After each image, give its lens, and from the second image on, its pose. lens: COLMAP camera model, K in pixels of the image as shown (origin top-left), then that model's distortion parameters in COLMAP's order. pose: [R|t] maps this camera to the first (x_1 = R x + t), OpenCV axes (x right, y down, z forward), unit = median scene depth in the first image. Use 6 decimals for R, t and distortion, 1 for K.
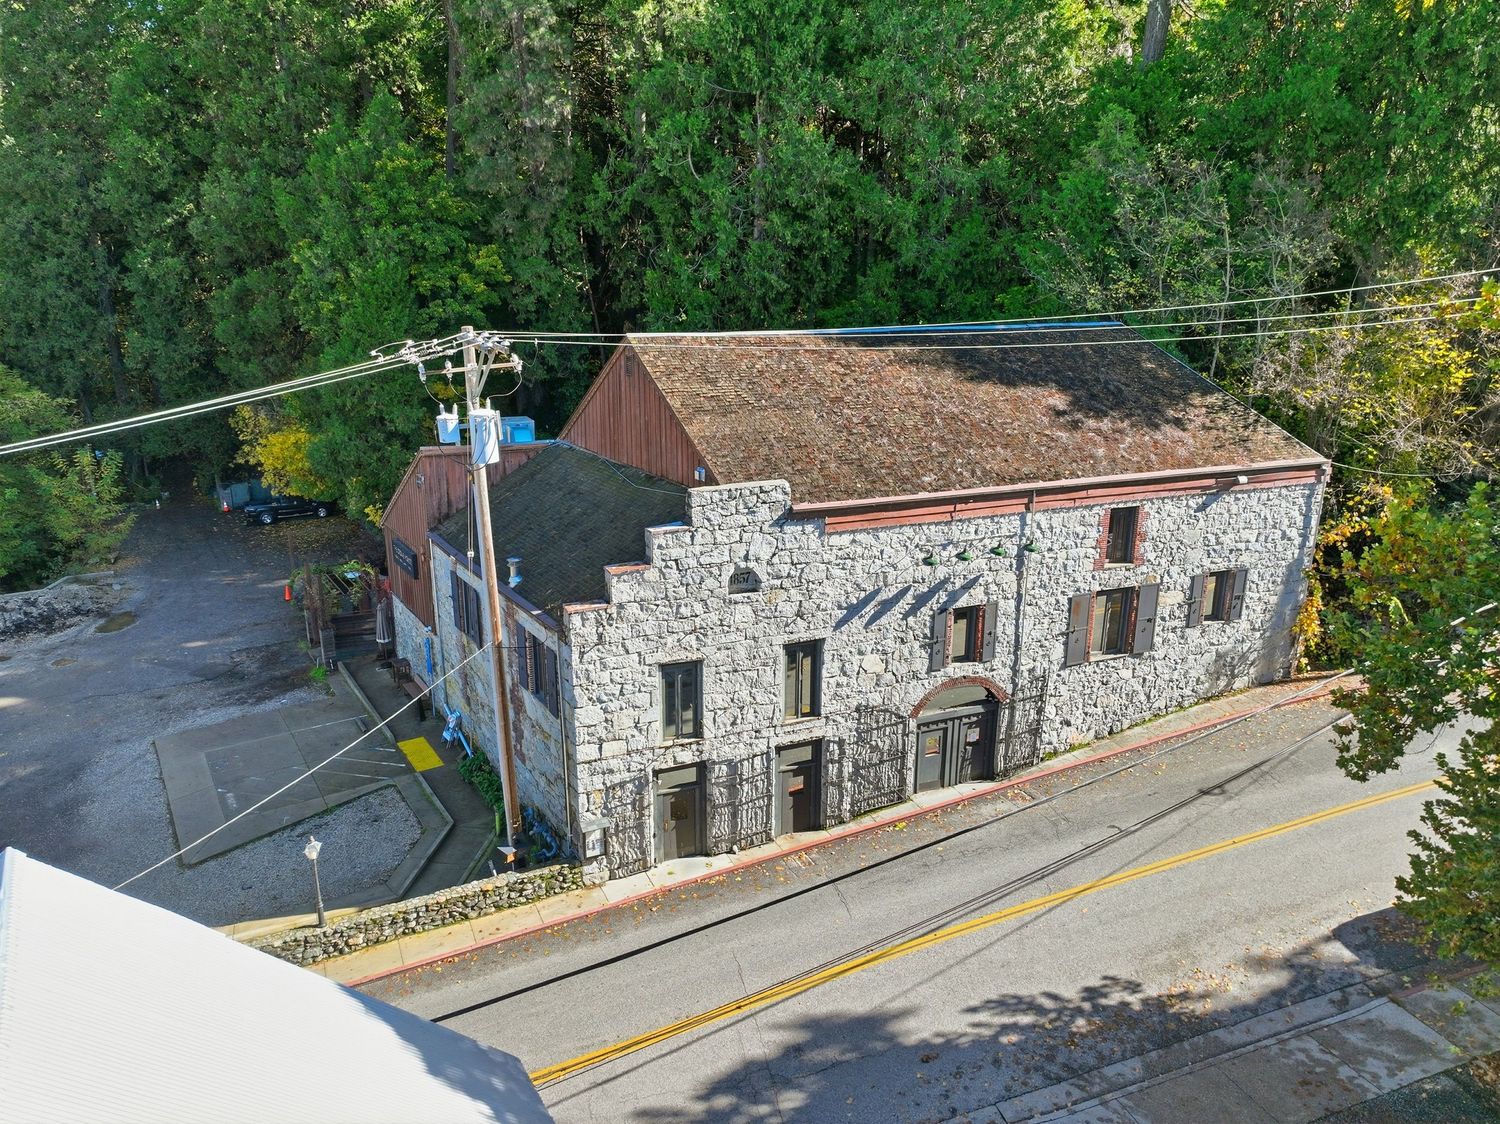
lens RADIAL K [[1058.0, 0, 749.8], [0, 1058.0, 560.3], [0, 0, 1]] dist [-0.005315, 0.021707]
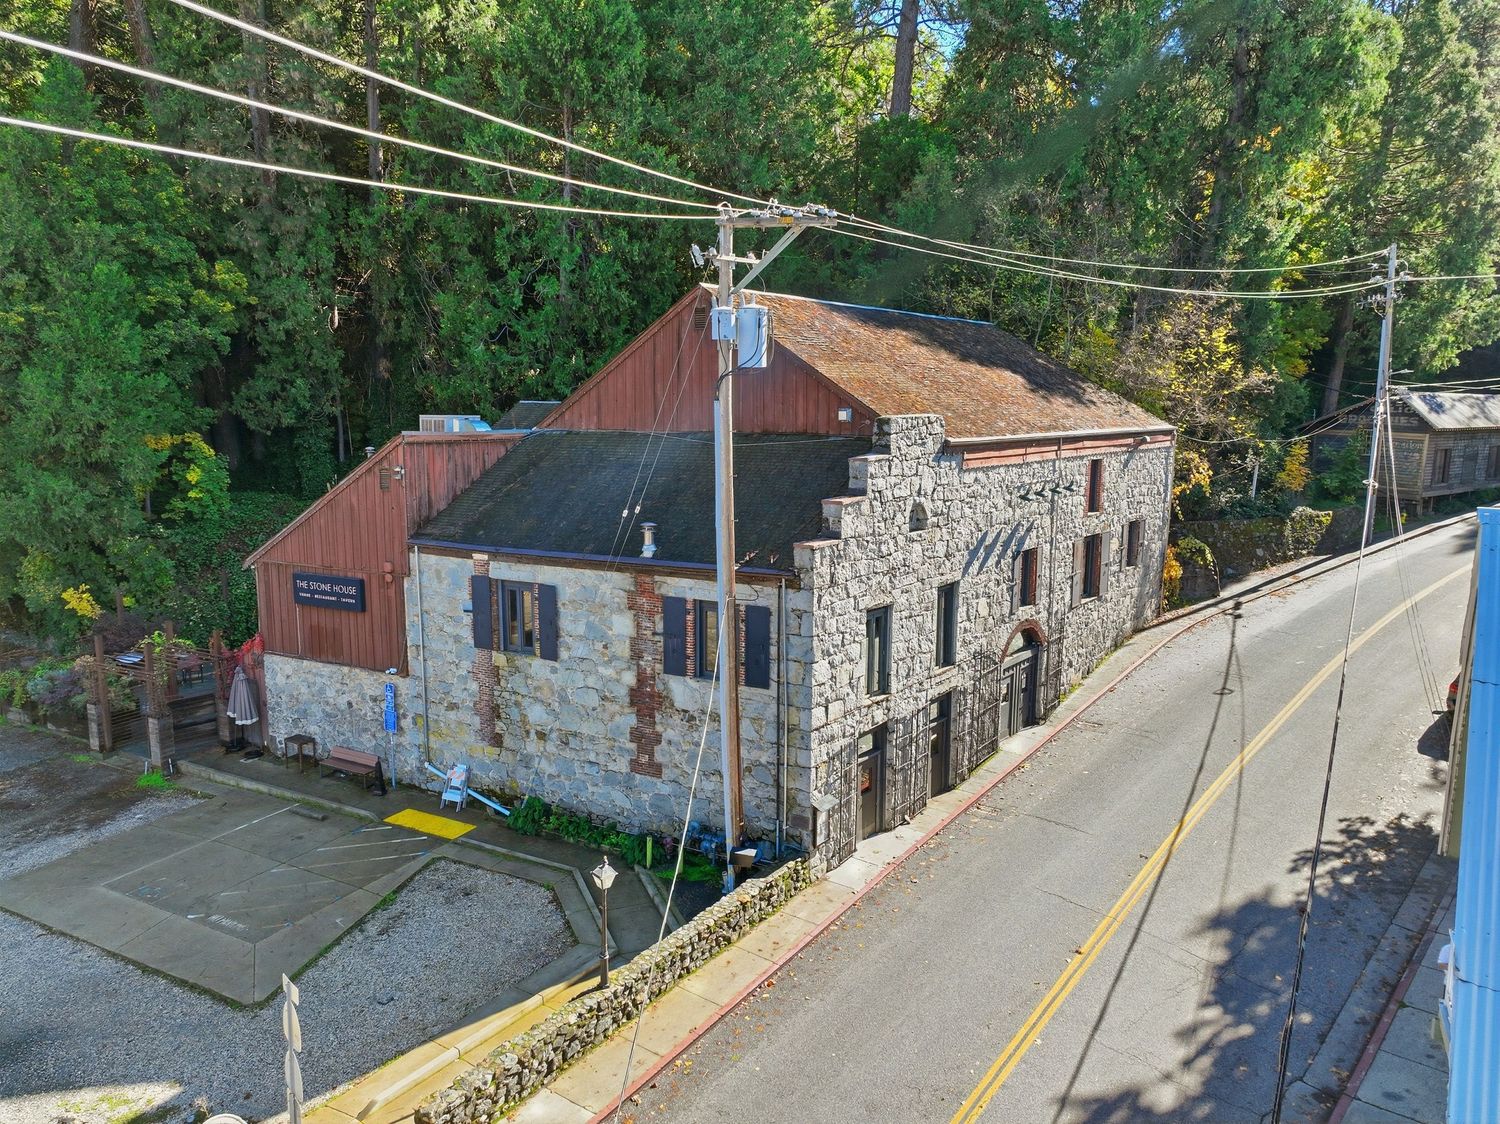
lens RADIAL K [[1058.0, 0, 749.8], [0, 1058.0, 560.3], [0, 0, 1]] dist [-0.005315, 0.021707]
pose [[0.870847, -0.077516, 0.485404, -0.537621], [0.137926, 0.986351, -0.089934, 0.109280], [-0.471807, 0.145269, 0.869652, 0.219157]]
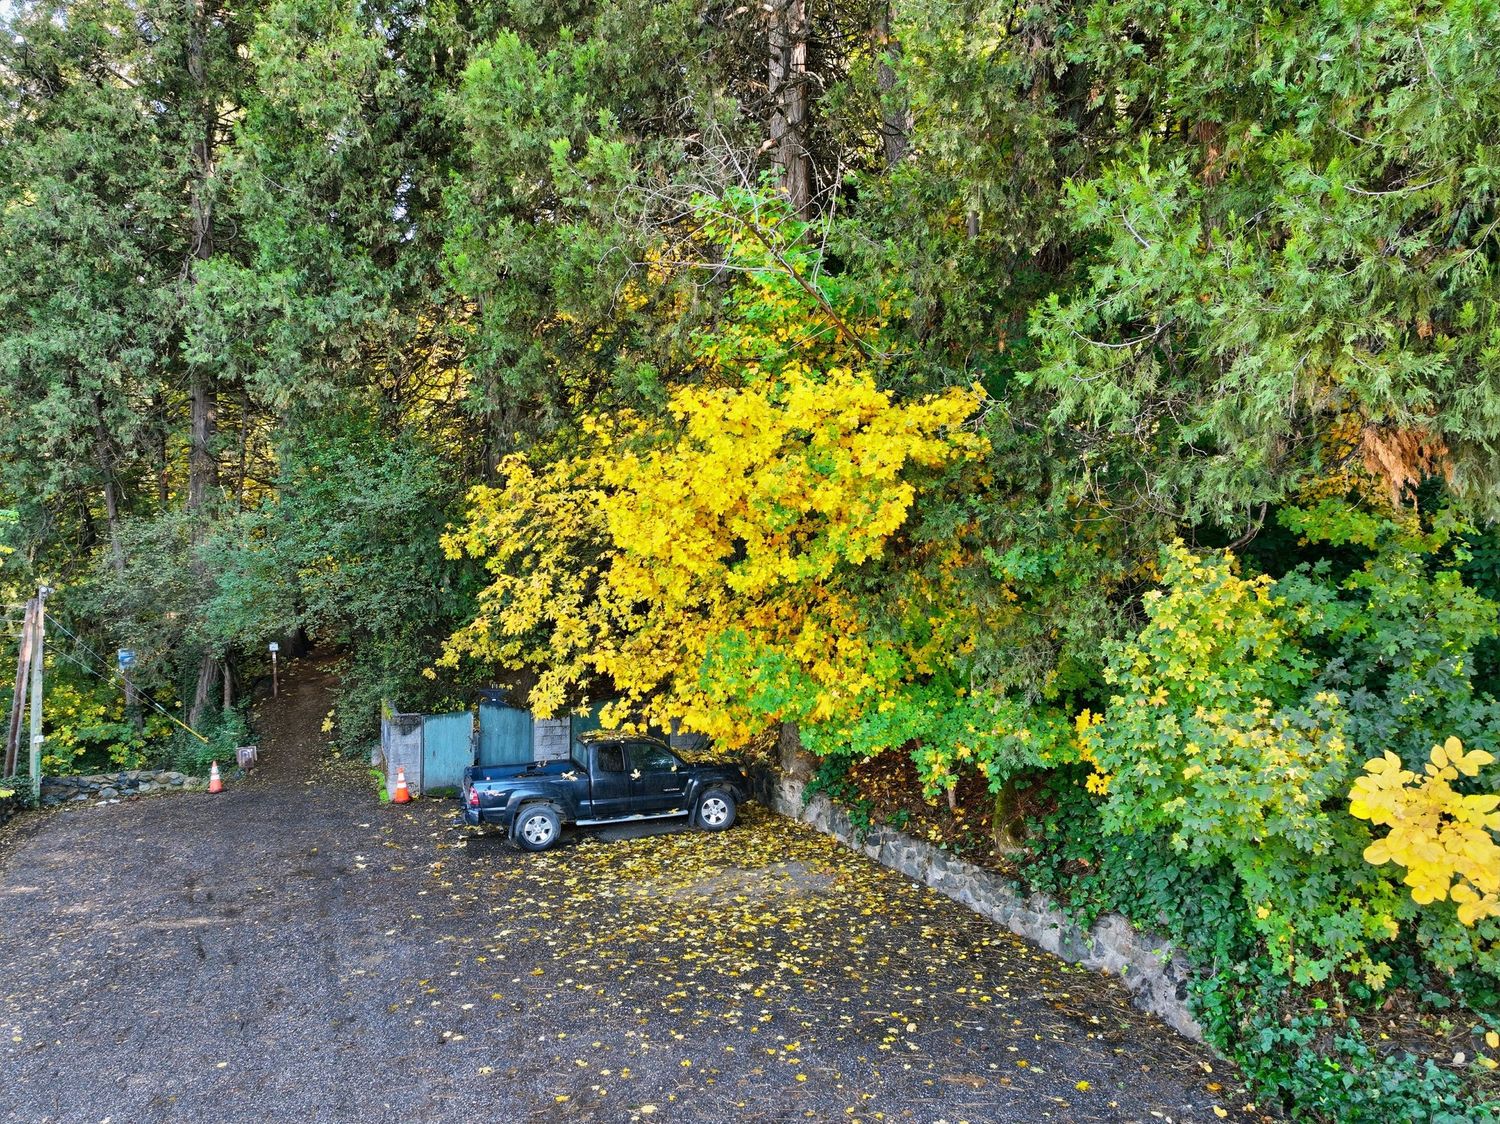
lens RADIAL K [[1058.0, 0, 749.8], [0, 1058.0, 560.3], [0, 0, 1]] dist [-0.005315, 0.021707]
pose [[0.991635, -0.005234, -0.128971, -0.757084], [-0.032932, 0.955850, -0.292004, -0.056239], [0.124805, 0.293809, 0.947681, 1.496925]]
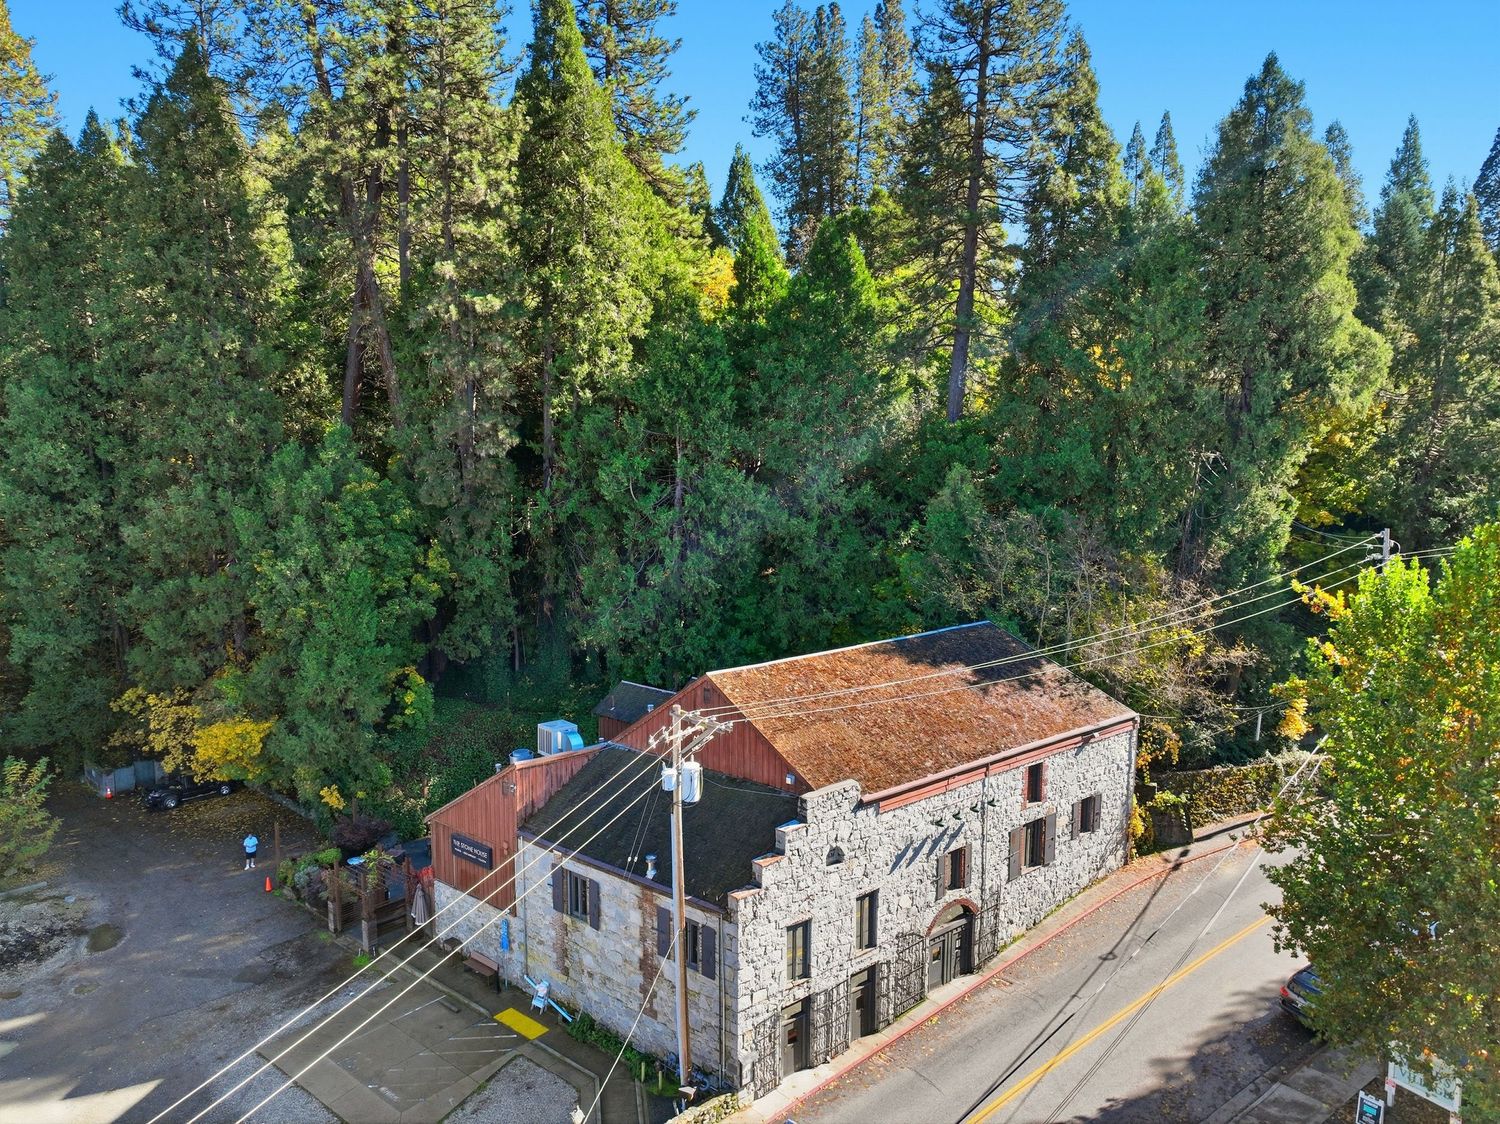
lens RADIAL K [[1058.0, 0, 749.8], [0, 1058.0, 560.3], [0, 0, 1]] dist [-0.005315, 0.021707]
pose [[0.953729, -0.038633, 0.298176, -0.460069], [0.085103, 0.985842, -0.144476, -0.155525], [-0.288373, 0.163166, 0.943513, -0.318126]]
